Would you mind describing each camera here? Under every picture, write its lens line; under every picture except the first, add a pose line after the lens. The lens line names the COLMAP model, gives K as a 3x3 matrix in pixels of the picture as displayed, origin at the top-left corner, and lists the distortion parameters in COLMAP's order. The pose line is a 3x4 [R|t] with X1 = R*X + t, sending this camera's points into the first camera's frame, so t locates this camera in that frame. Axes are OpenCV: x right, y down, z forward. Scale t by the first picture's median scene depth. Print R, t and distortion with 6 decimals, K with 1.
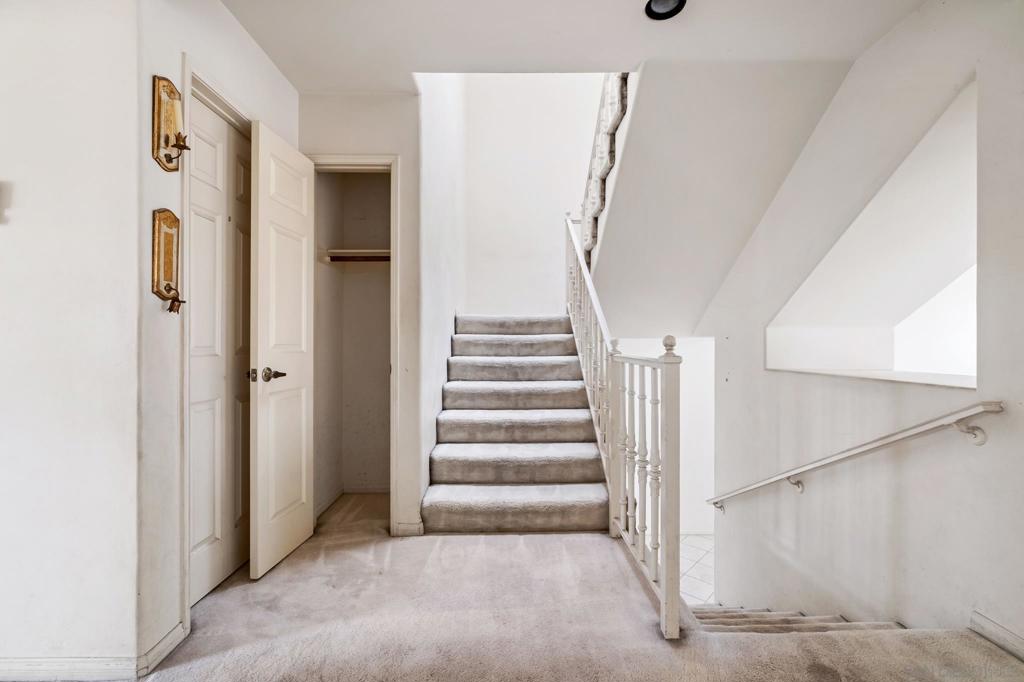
lens RADIAL K [[430.3, 0, 513.3], [0, 430.3, 337.3], [0, 0, 1]] dist [-0.000907, -0.000164]
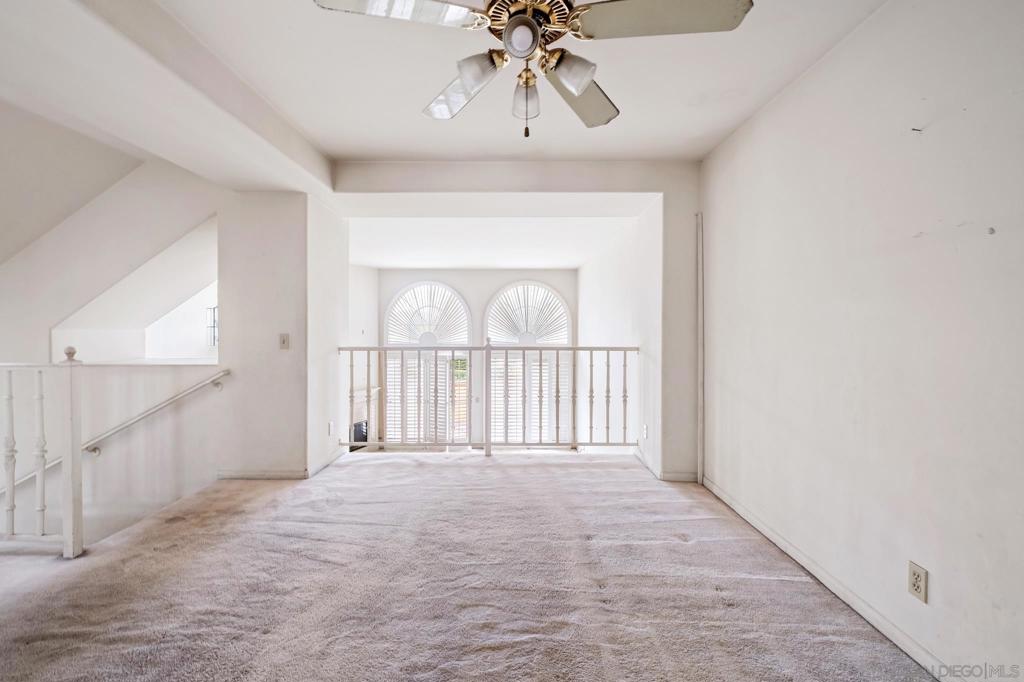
lens RADIAL K [[437.1, 0, 512.0], [0, 437.1, 341.0], [0, 0, 1]] dist [0.000482, 0.000470]
pose [[0.013164, -0.034021, 0.999334, -0.999282], [-0.014221, 0.999314, 0.034207, -0.086577], [-0.999812, -0.014662, 0.012671, -0.441995]]
